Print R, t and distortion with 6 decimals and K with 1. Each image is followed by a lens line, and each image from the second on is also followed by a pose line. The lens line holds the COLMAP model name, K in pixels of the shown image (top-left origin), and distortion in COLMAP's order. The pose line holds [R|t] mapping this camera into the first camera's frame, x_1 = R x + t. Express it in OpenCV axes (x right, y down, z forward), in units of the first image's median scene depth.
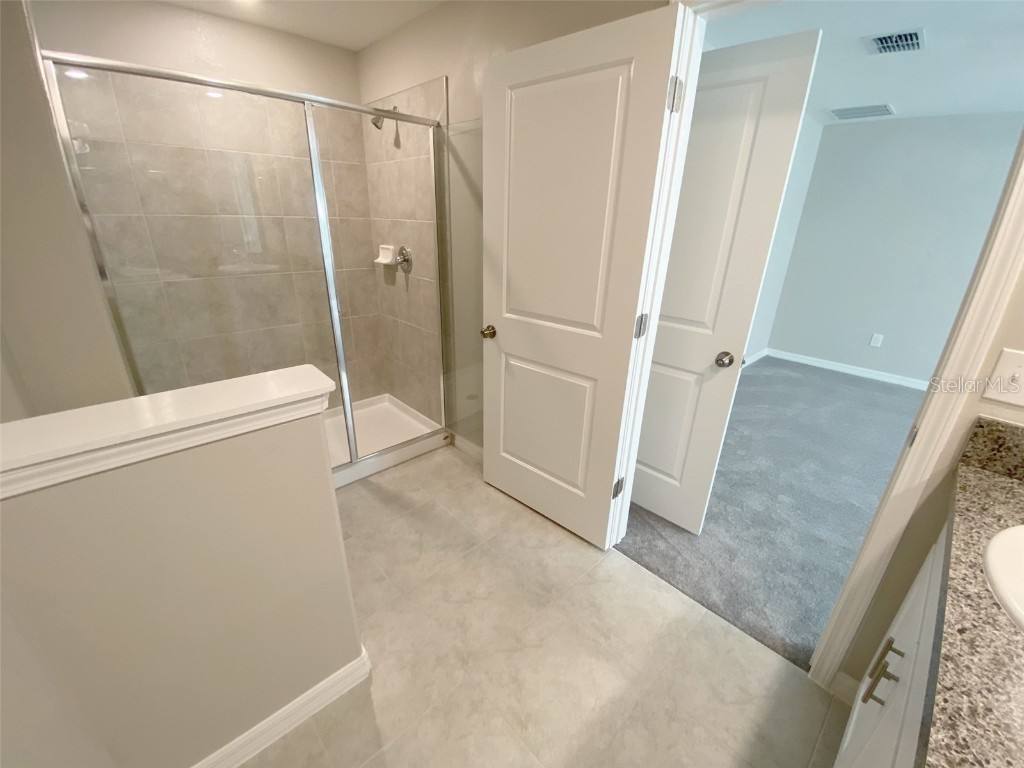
lens RADIAL K [[418.8, 0, 518.9], [0, 418.8, 388.6], [0, 0, 1]] dist [0.006149, -0.013055]
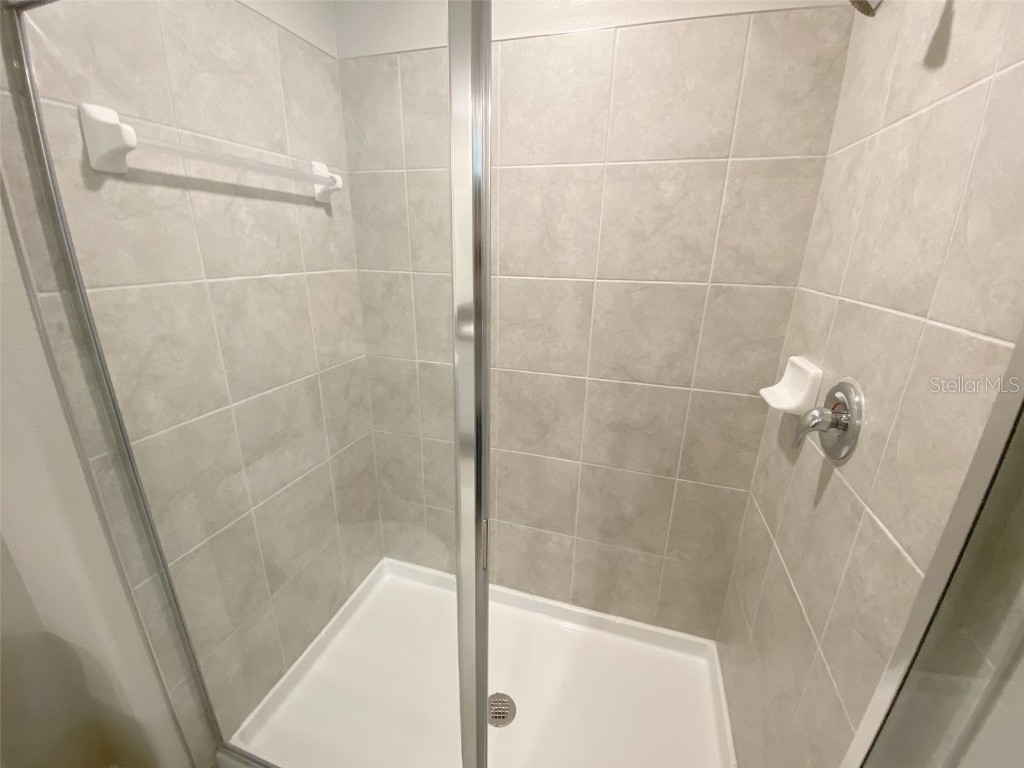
lens RADIAL K [[418.8, 0, 511.2], [0, 418.8, 384.3], [0, 0, 1]] dist [0.006149, -0.013055]
pose [[0.486532, 0.256796, -0.835070, -0.136757], [-0.335976, 0.937318, 0.092491, -0.288011], [0.806478, 0.235564, 0.542313, 0.633520]]
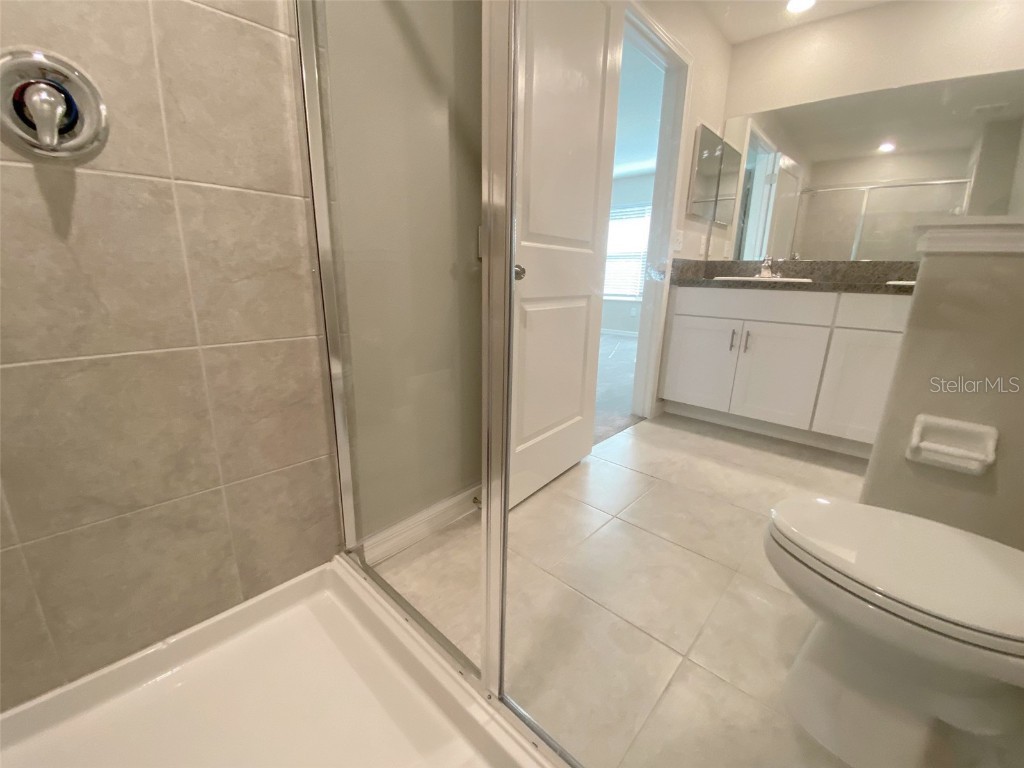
lens RADIAL K [[418.8, 0, 505.4], [0, 418.8, 385.6], [0, 0, 1]] dist [0.006149, -0.013055]
pose [[-0.061356, -0.286322, 0.956167, -0.568331], [0.350616, 0.890739, 0.289228, -0.127827], [-0.934507, 0.352994, 0.045737, 0.781083]]
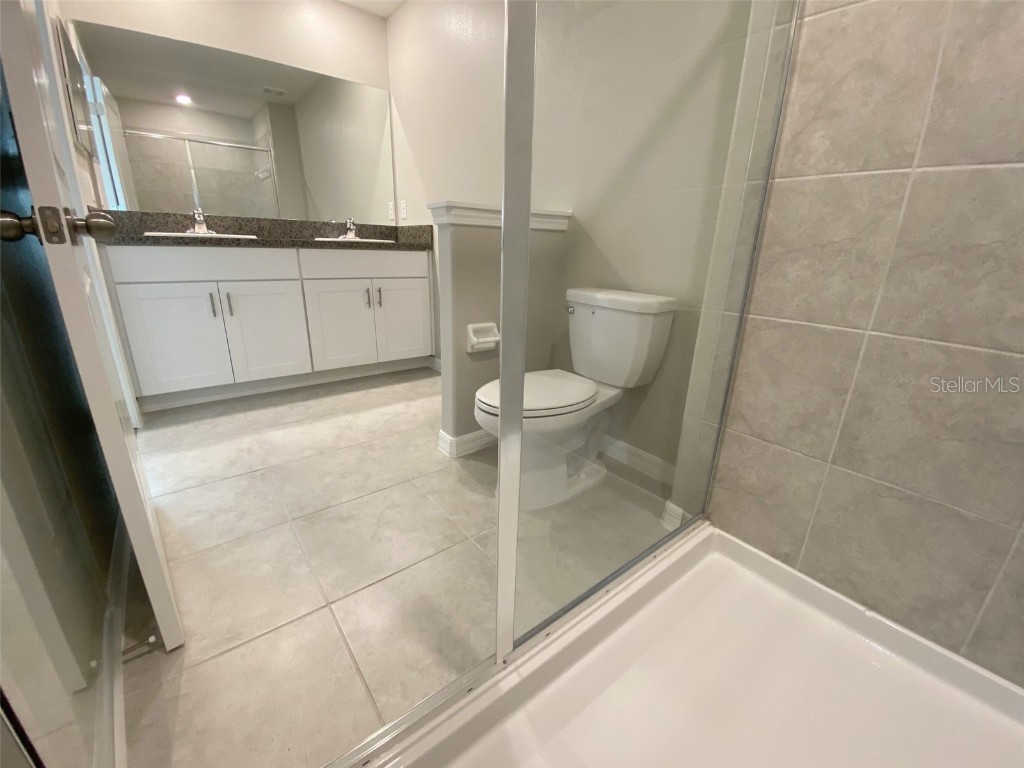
lens RADIAL K [[418.8, 0, 517.3], [0, 418.8, 383.7], [0, 0, 1]] dist [0.006149, -0.013055]
pose [[-0.995054, -0.083515, 0.053776, -0.351299], [-0.029419, 0.764882, 0.643498, -0.204823], [-0.094874, 0.638734, -0.763556, 0.990816]]
